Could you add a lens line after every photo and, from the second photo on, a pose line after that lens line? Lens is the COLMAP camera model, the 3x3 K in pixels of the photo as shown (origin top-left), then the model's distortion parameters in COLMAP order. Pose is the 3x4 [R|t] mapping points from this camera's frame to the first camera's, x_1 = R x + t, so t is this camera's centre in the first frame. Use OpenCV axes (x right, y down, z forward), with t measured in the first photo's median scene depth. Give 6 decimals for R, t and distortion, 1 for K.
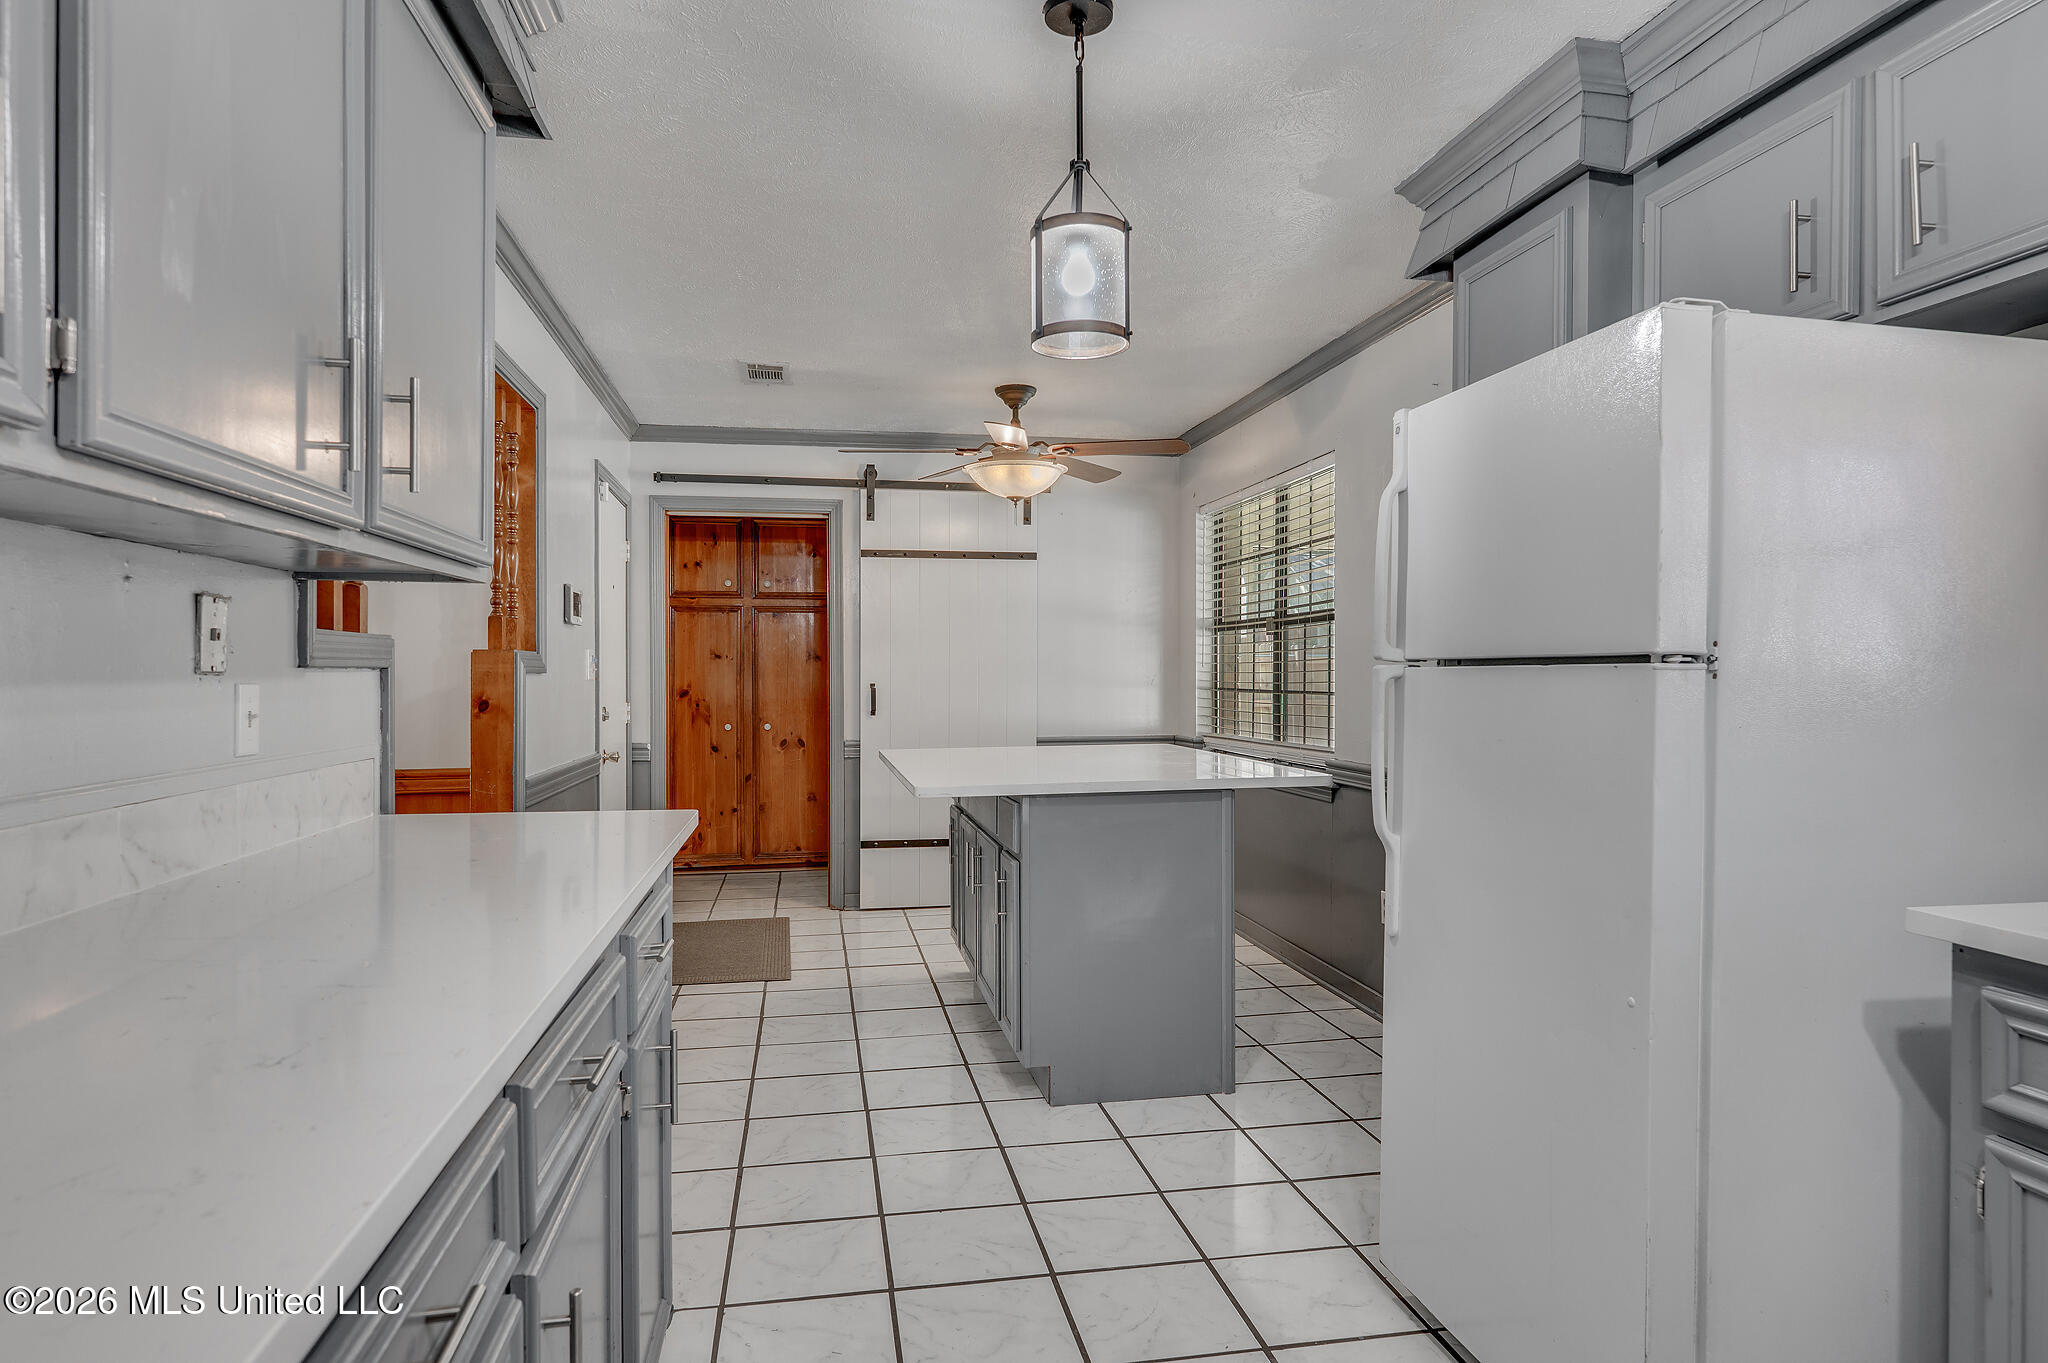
lens RADIAL K [[1171.6, 0, 1023.5], [0, 1171.6, 675.5], [0, 0, 1]] dist [0.002447, -0.000470]
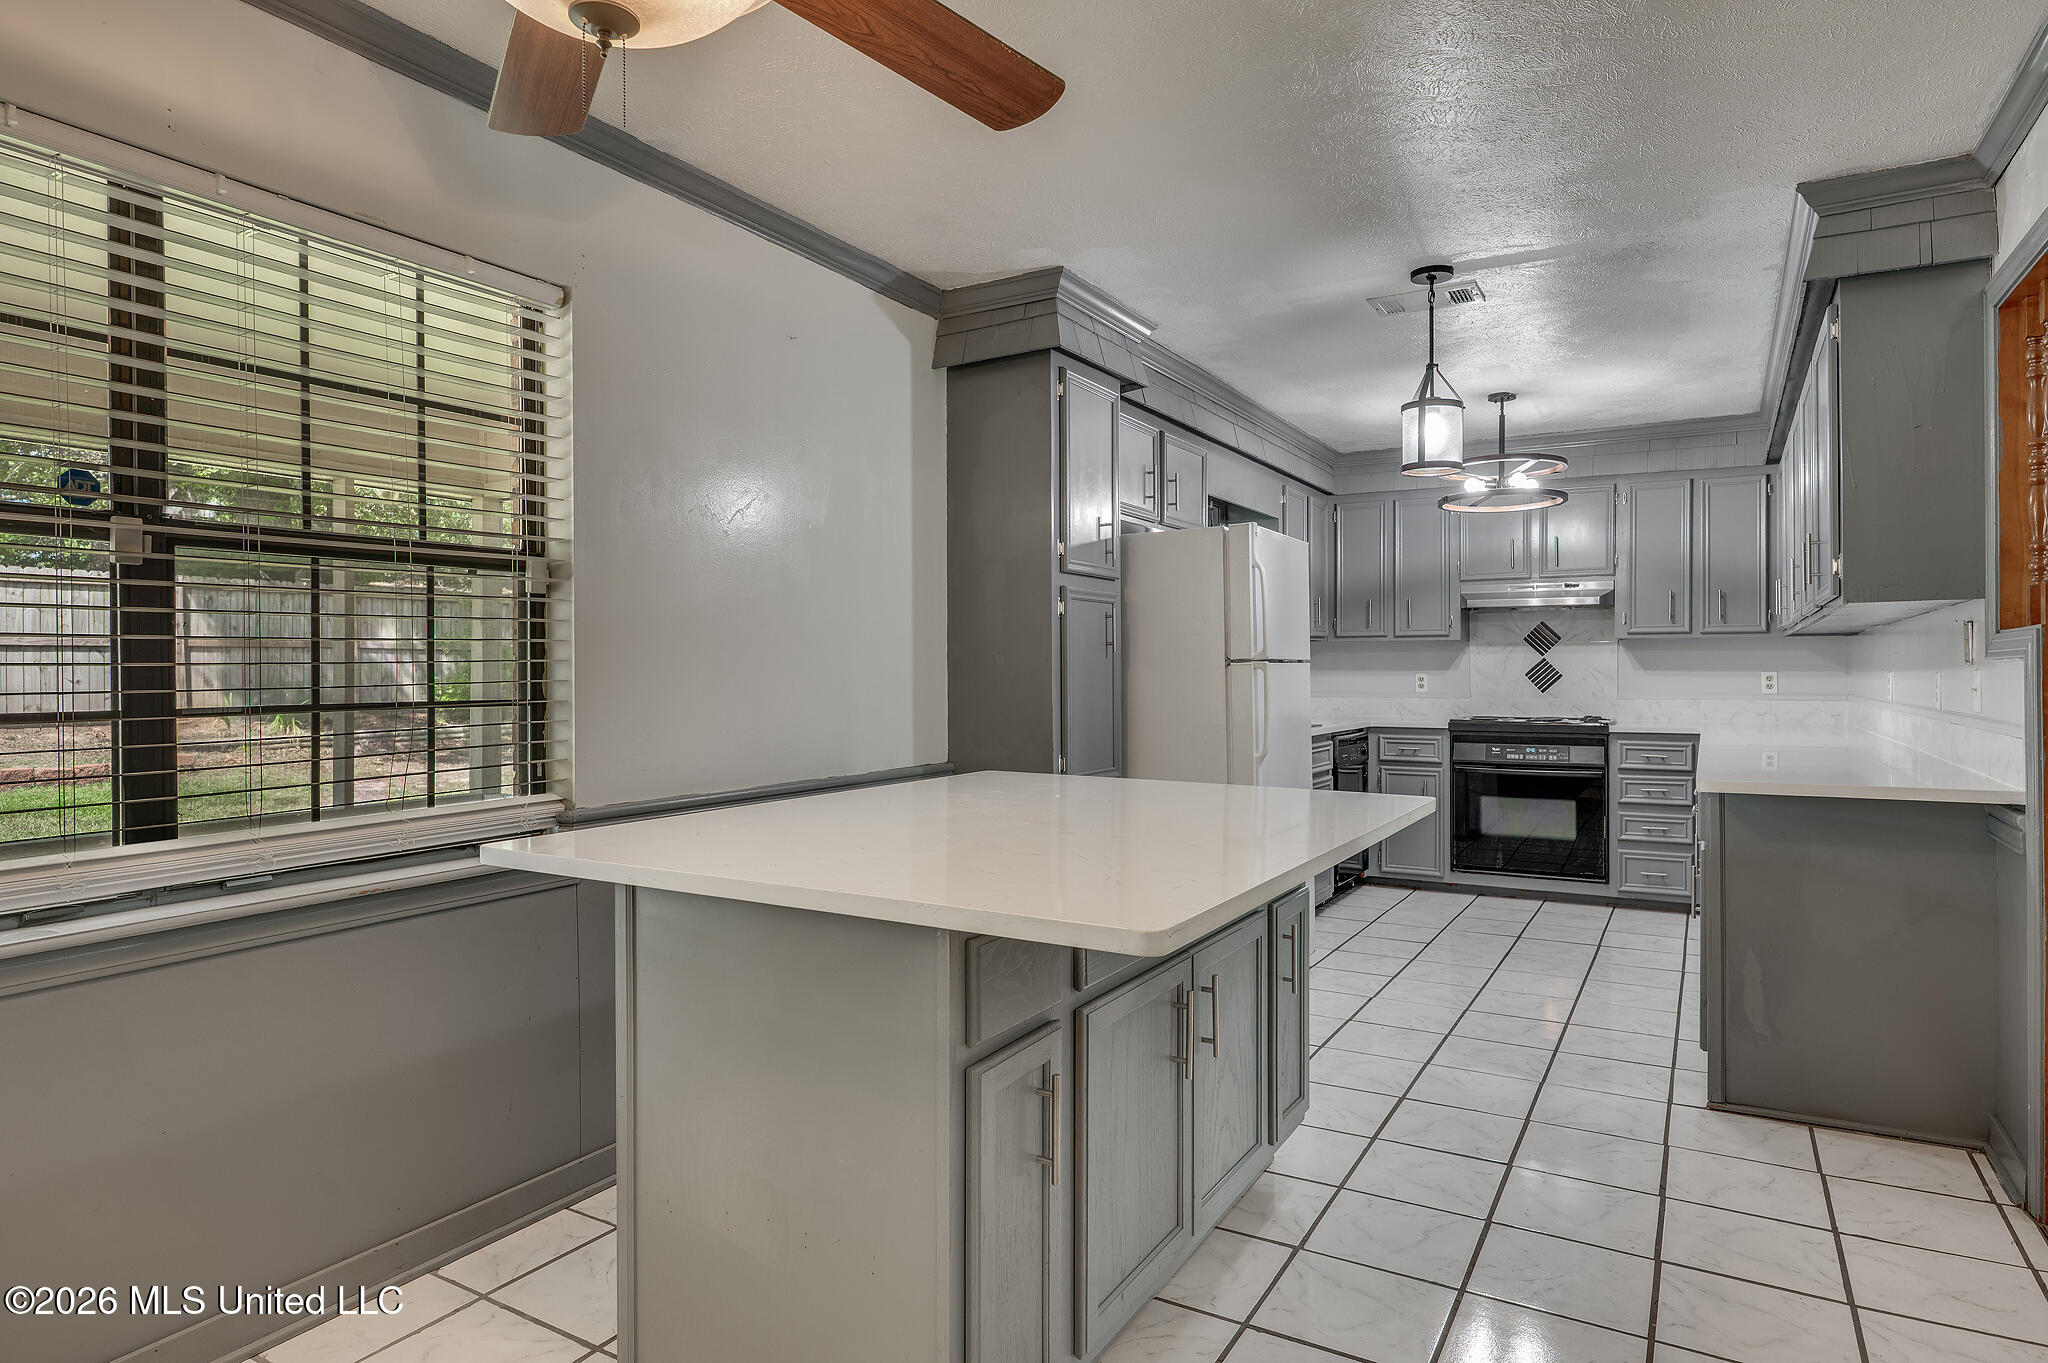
lens RADIAL K [[1171.6, 0, 1027.6], [0, 1171.6, 674.1], [0, 0, 1]] dist [0.002447, -0.000470]
pose [[-0.758994, 0.000222, 0.651097, -0.301727], [0.008980, 0.999908, 0.010128, -0.000878], [-0.651035, 0.013534, -0.758927, 1.324585]]
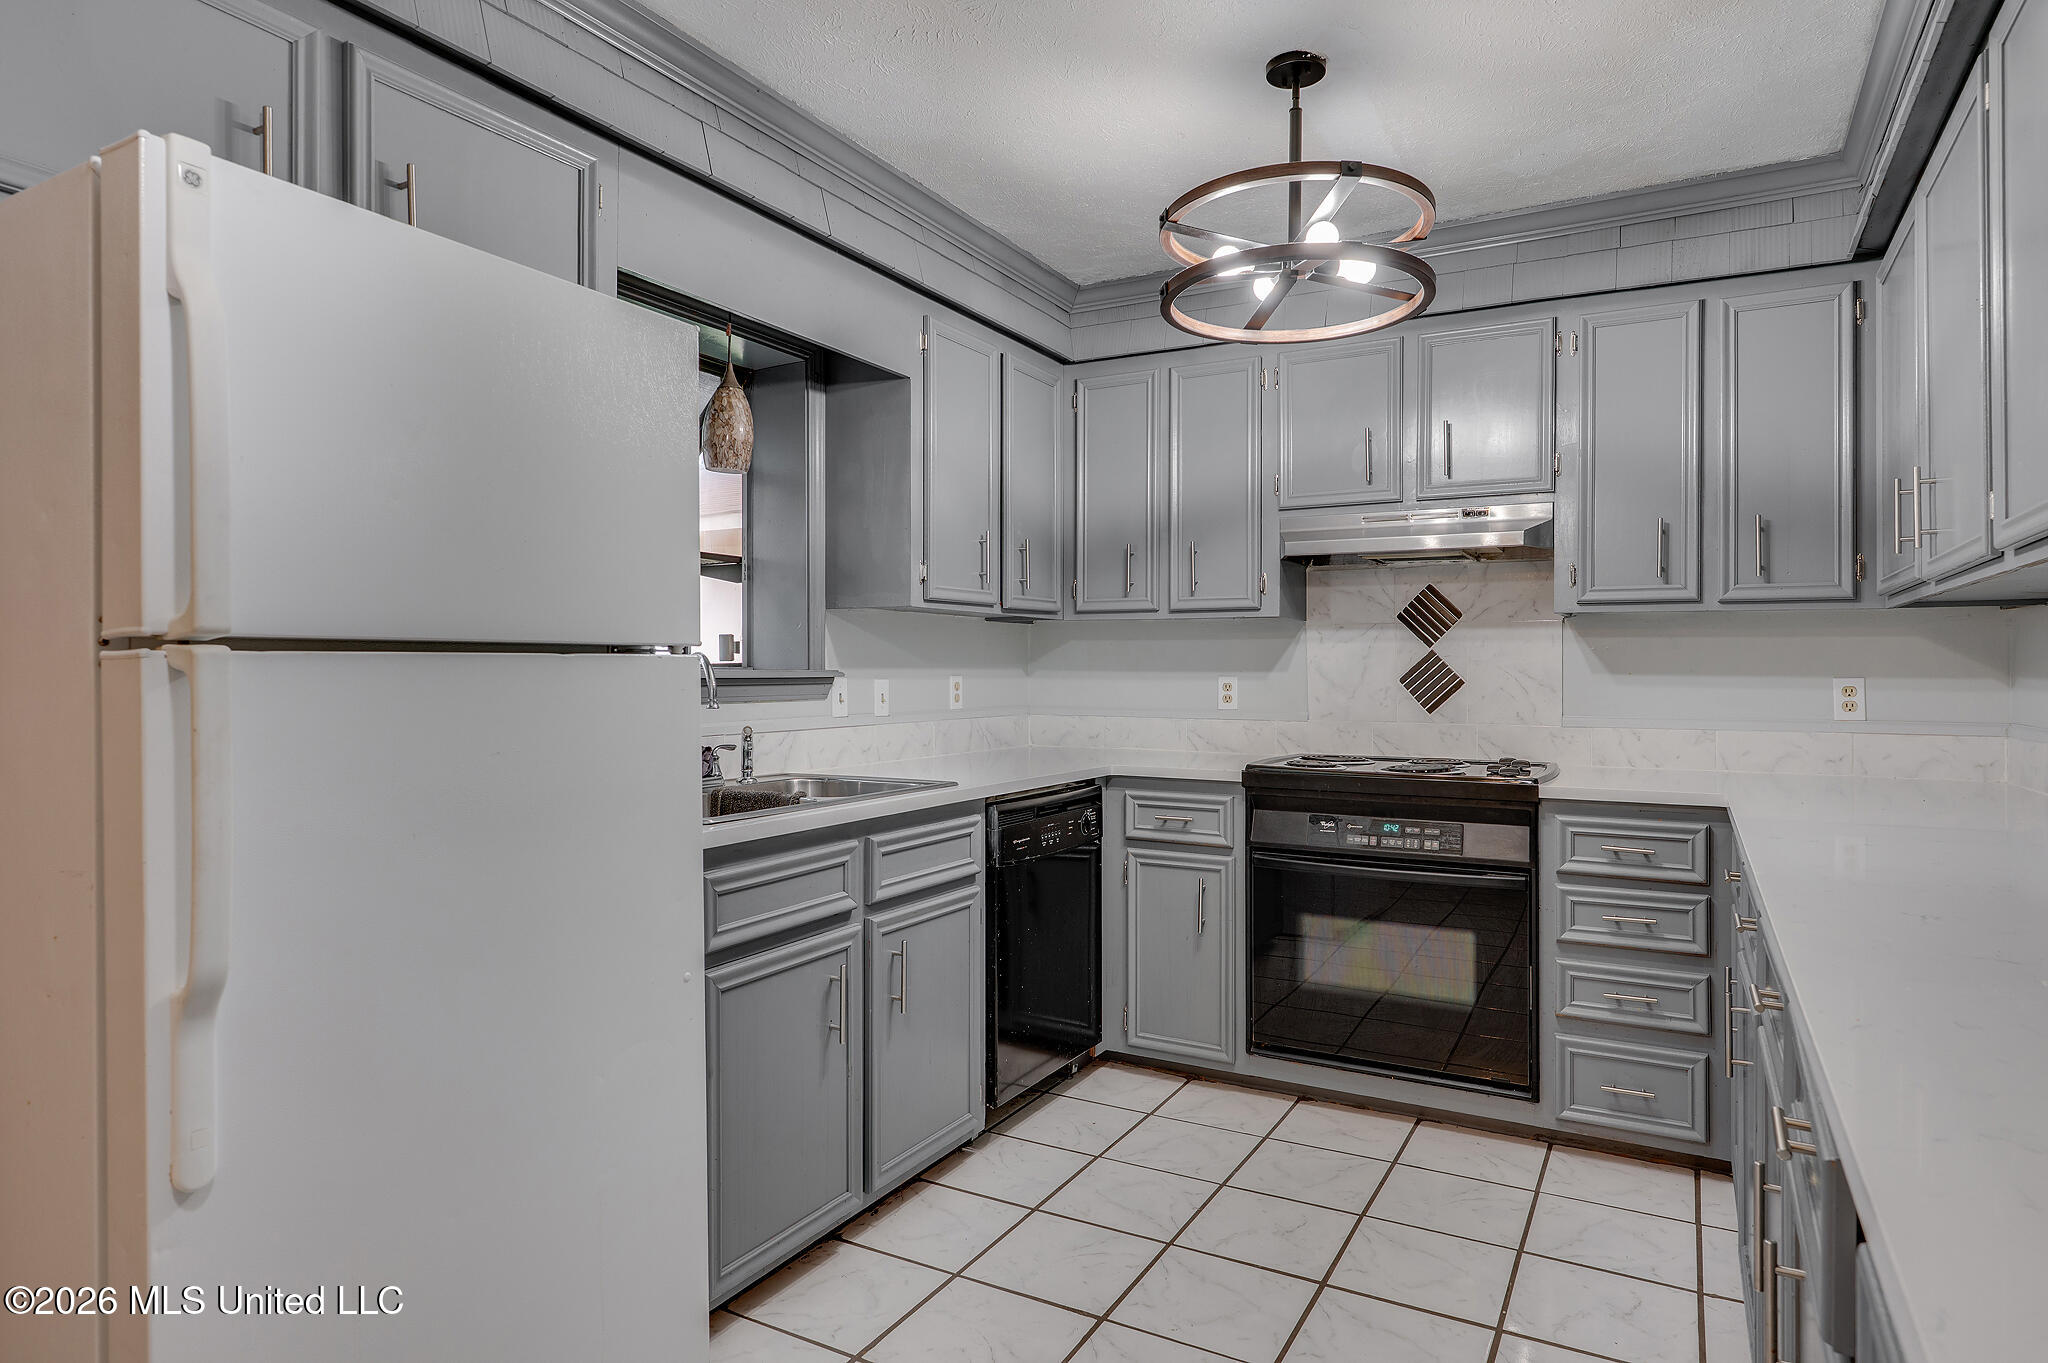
lens RADIAL K [[1171.6, 0, 1028.9], [0, 1171.6, 660.0], [0, 0, 1]] dist [0.002447, -0.000470]
pose [[-0.767994, 0.002118, 0.640454, -0.259825], [0.003455, 0.999994, 0.000836, 0.000552], [-0.640448, 0.002855, -0.767996, 1.132377]]
